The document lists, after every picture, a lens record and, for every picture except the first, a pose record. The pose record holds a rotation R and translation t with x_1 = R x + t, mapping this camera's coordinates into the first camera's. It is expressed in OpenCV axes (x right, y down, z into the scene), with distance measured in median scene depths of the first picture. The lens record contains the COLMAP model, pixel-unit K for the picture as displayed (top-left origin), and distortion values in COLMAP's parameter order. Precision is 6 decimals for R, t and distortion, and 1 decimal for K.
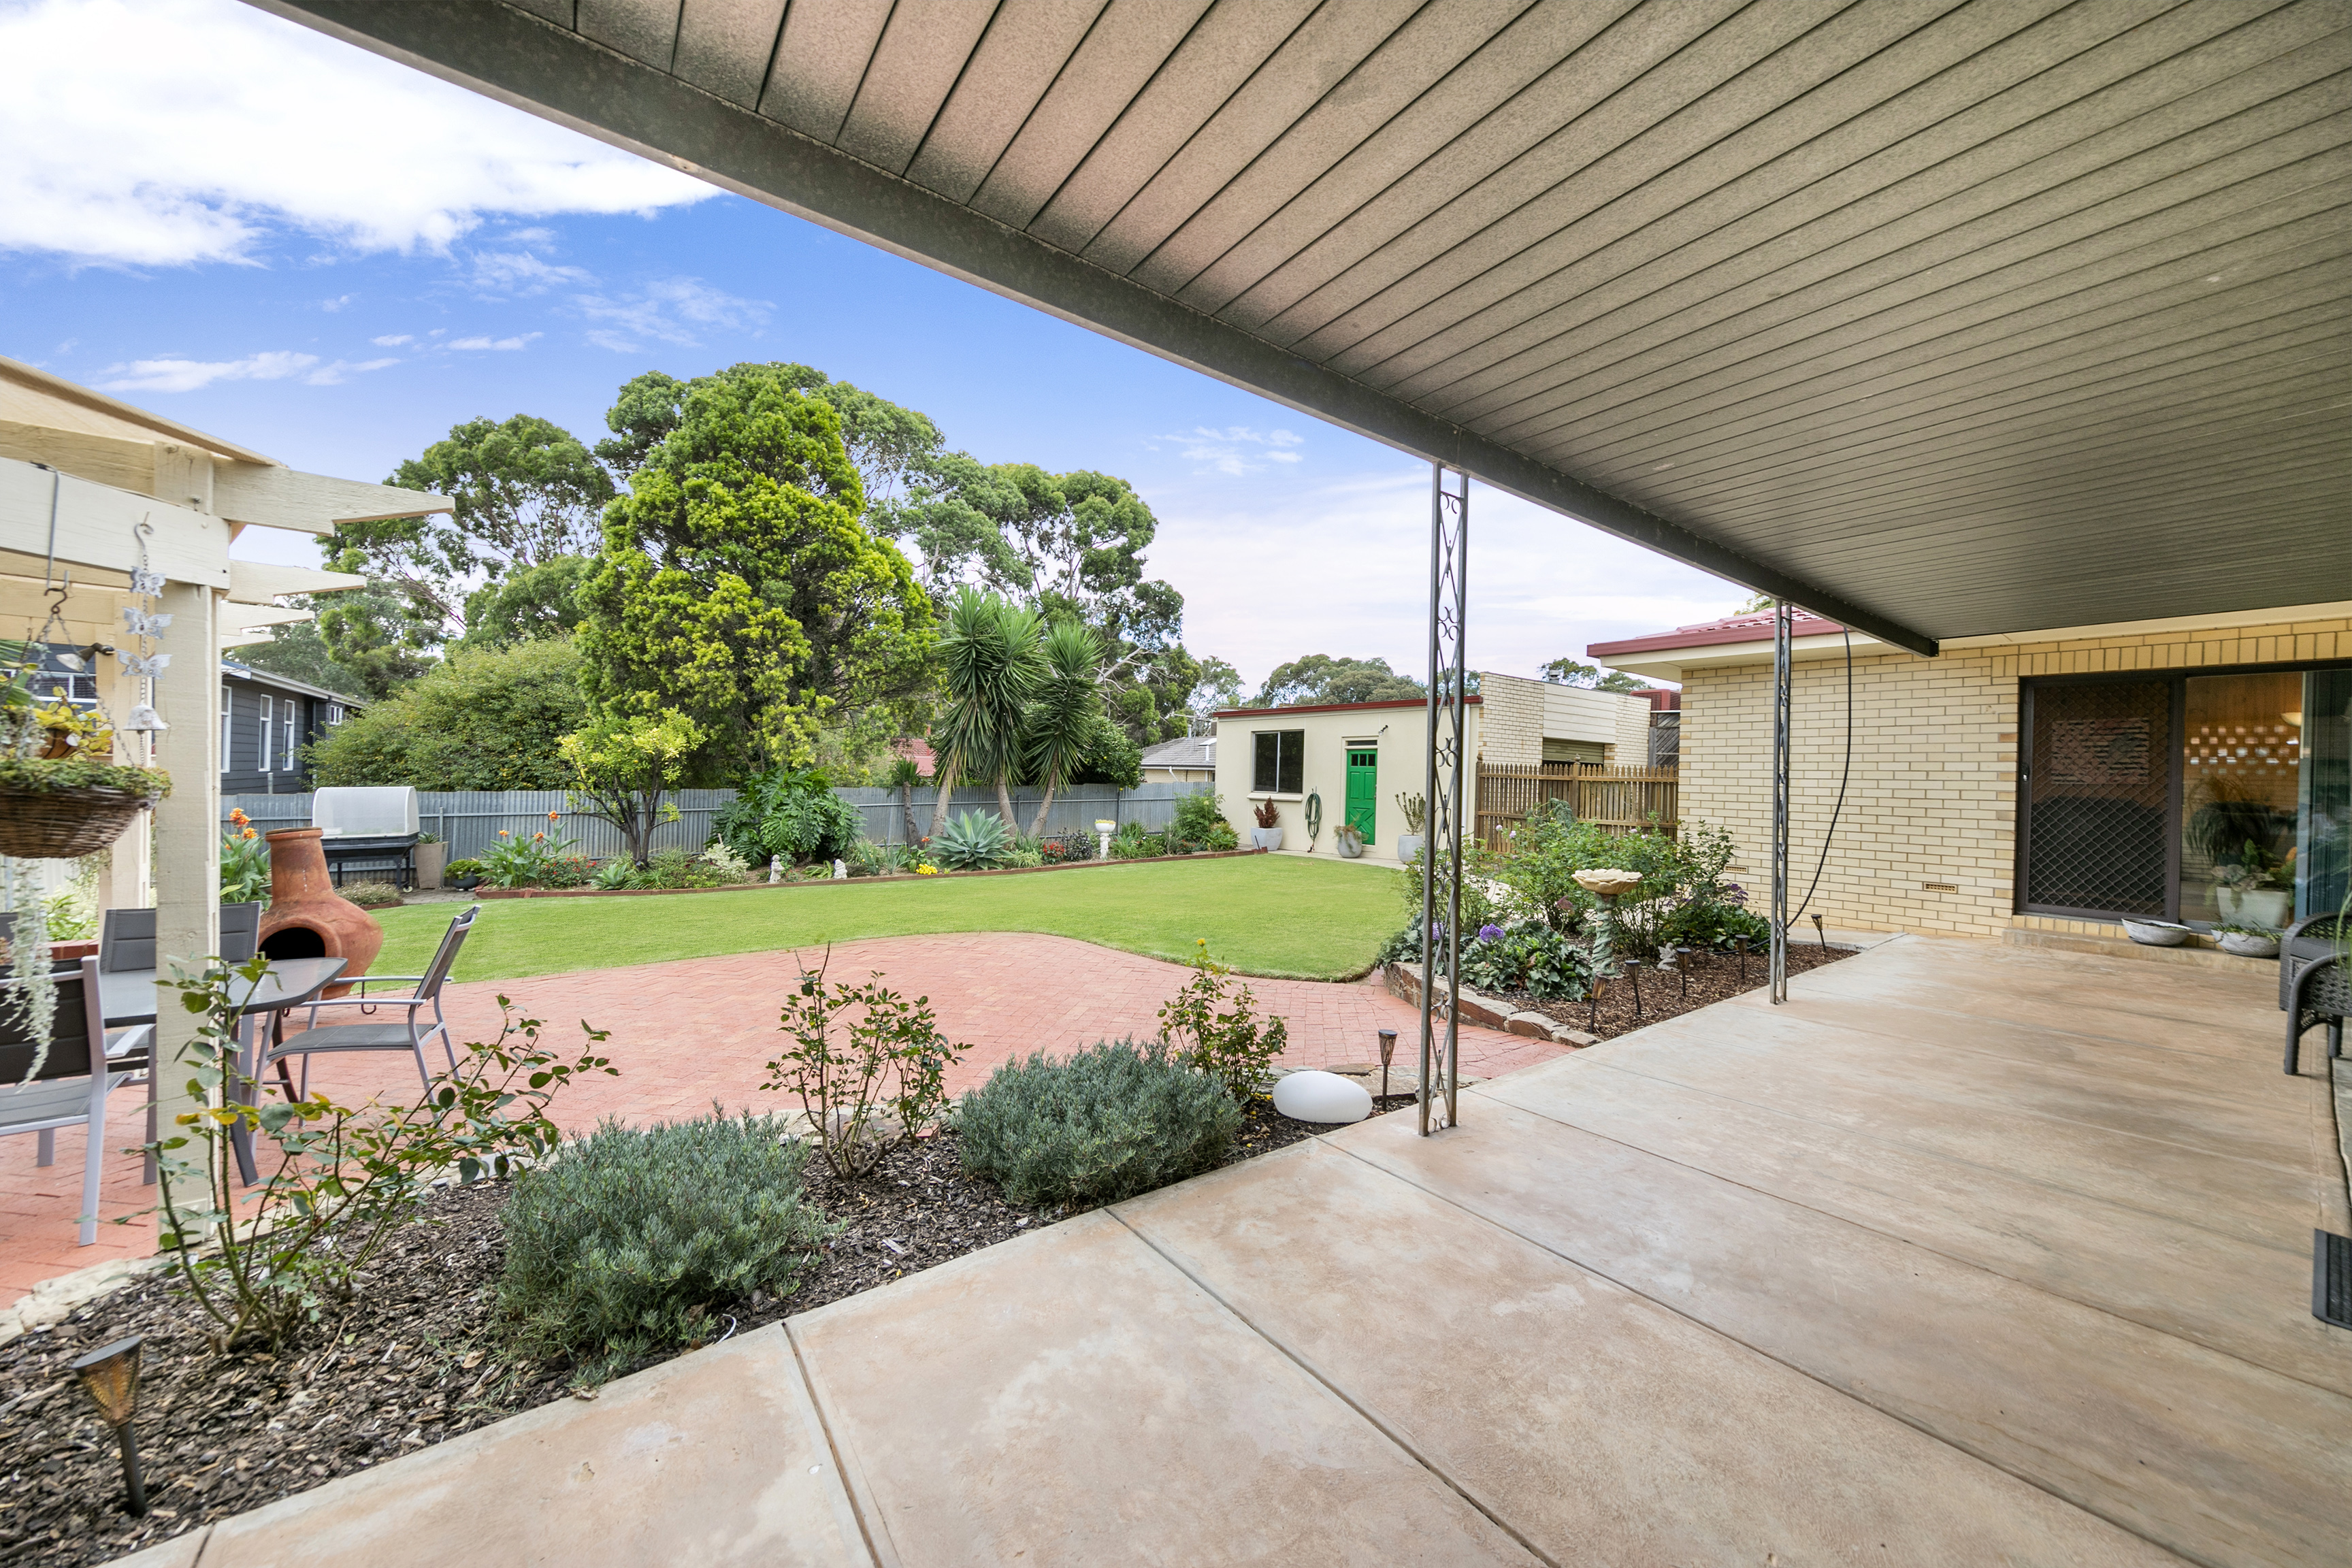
lens RADIAL K [[829.2, 0, 1181.2], [0, 829.2, 788.1], [0, 0, 1]] dist [0.002889, -0.000210]
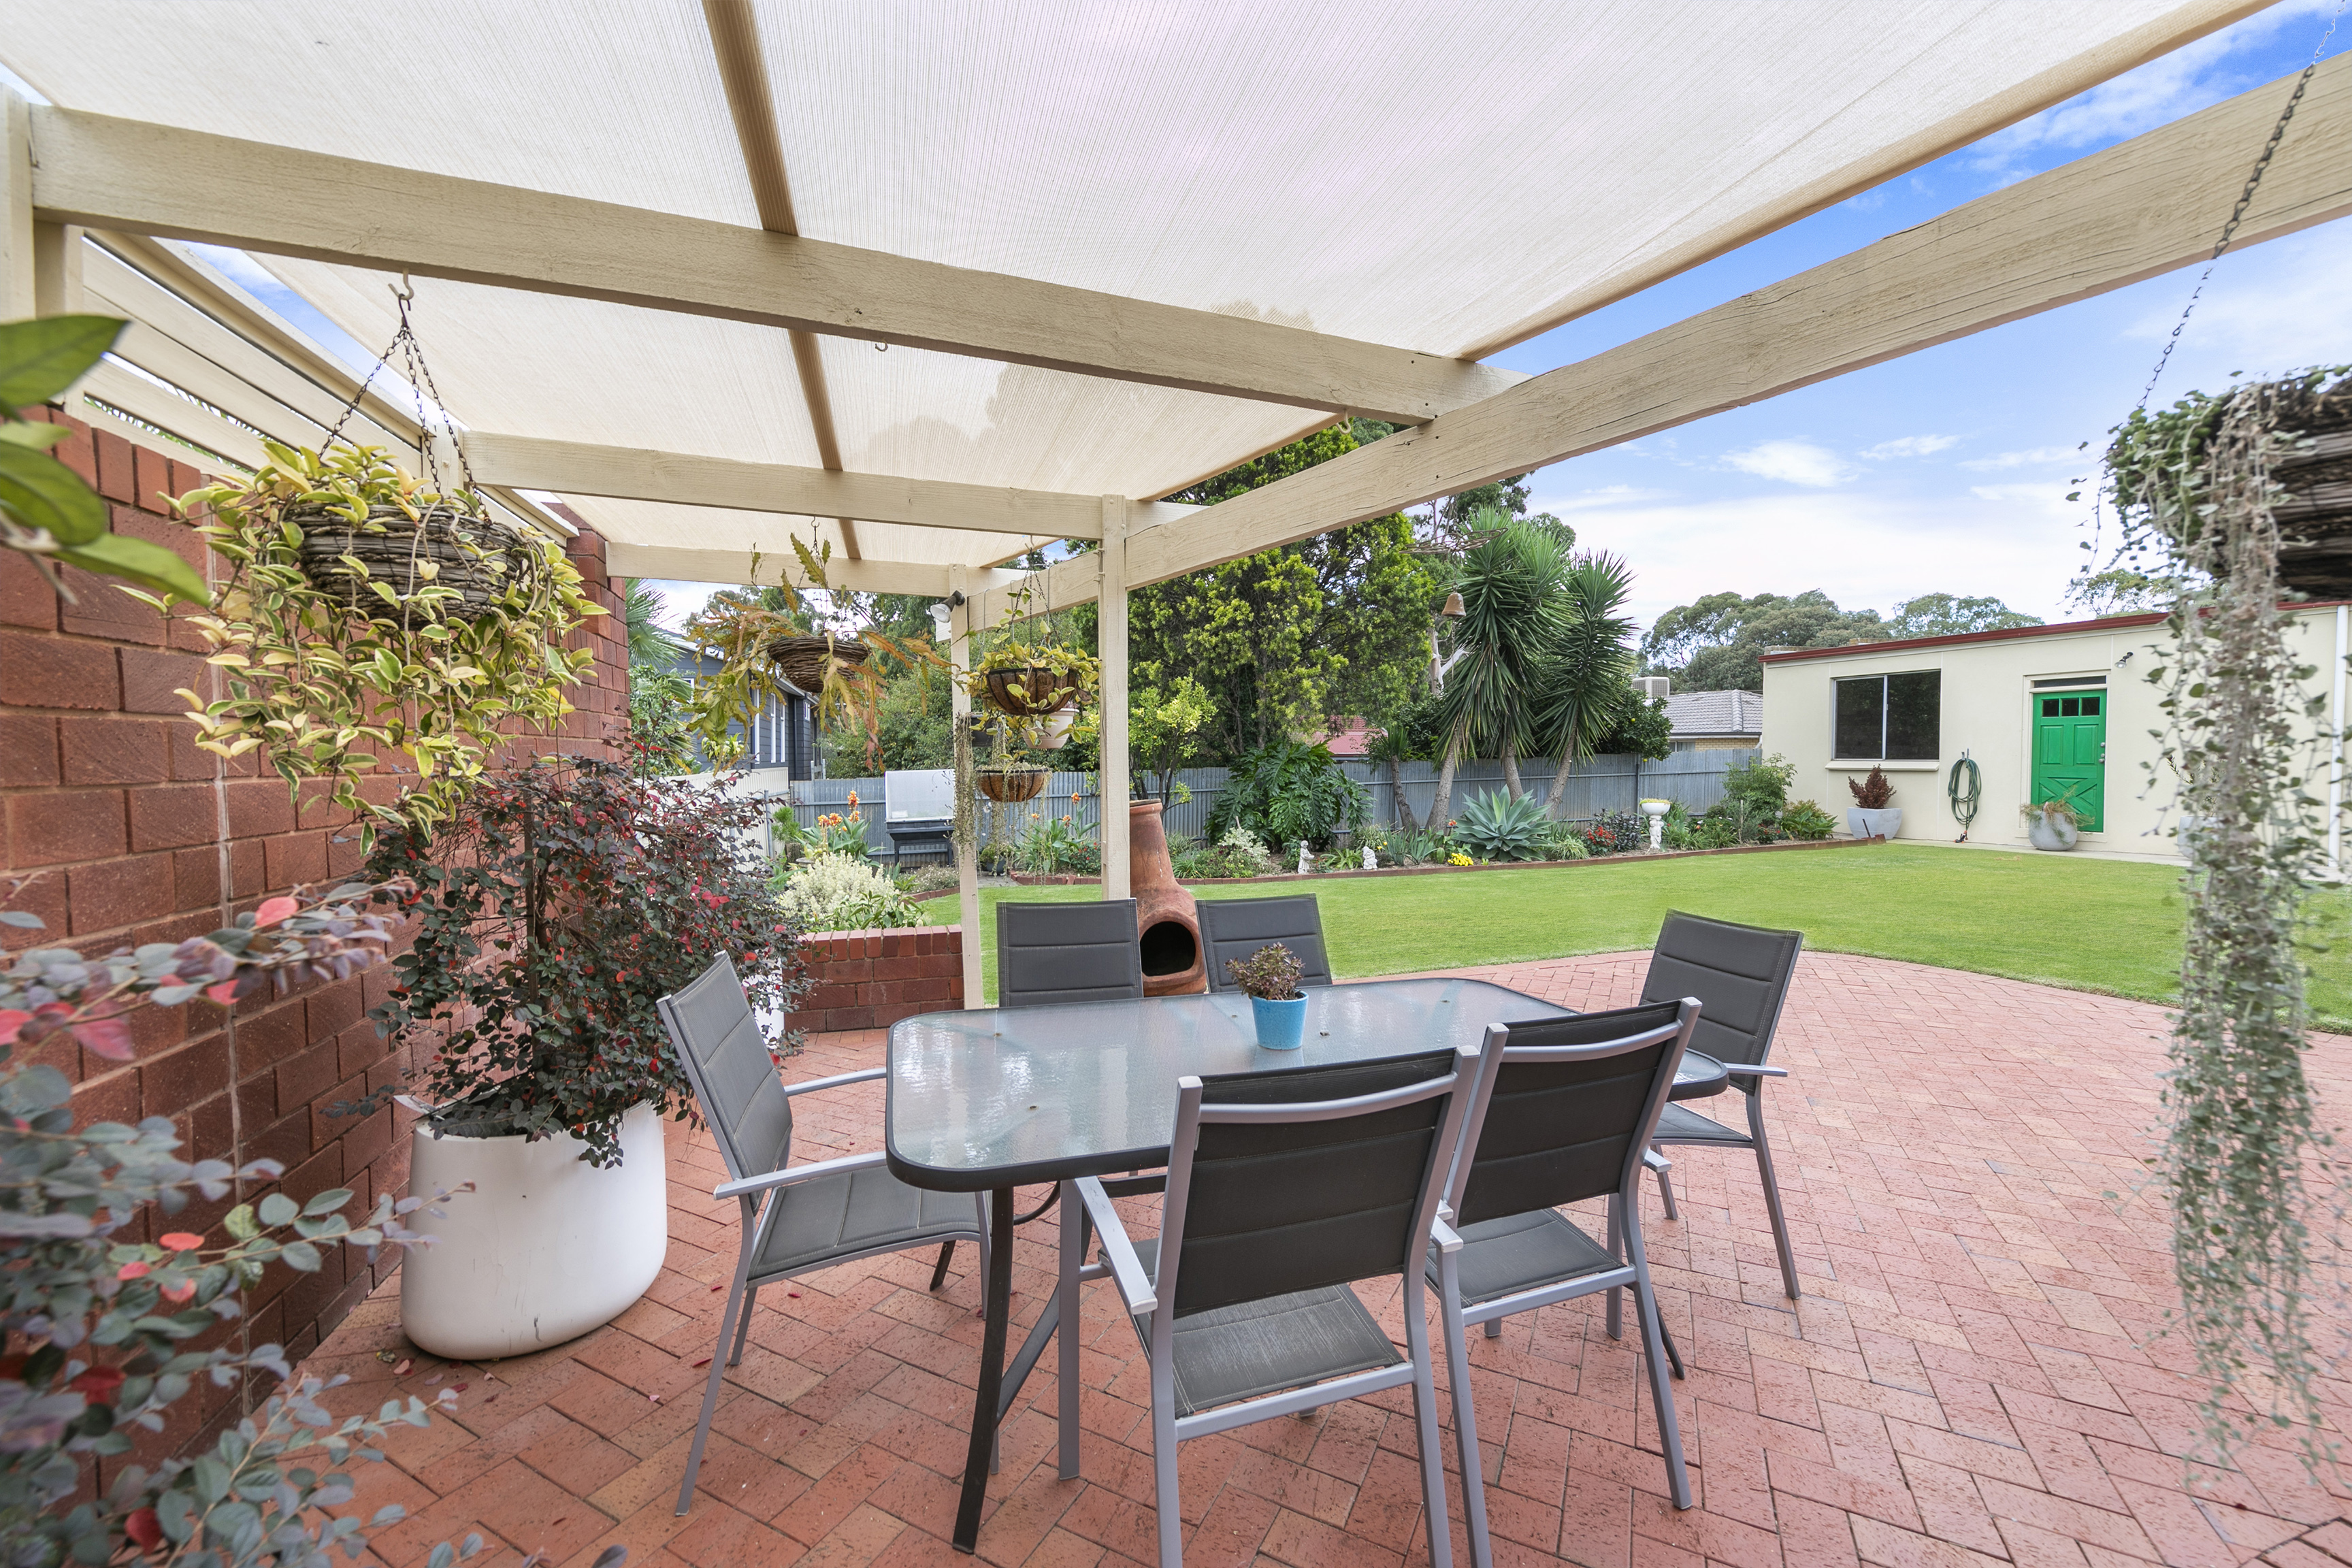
lens RADIAL K [[915.2, 0, 1183.4], [0, 915.2, 796.5], [0, 0, 1]] dist [0.000184, -0.000002]
pose [[0.945499, -0.011106, -0.325435, -0.231467], [0.019949, 0.999517, 0.023848, 0.007176], [0.325013, -0.029040, 0.945263, 0.046234]]
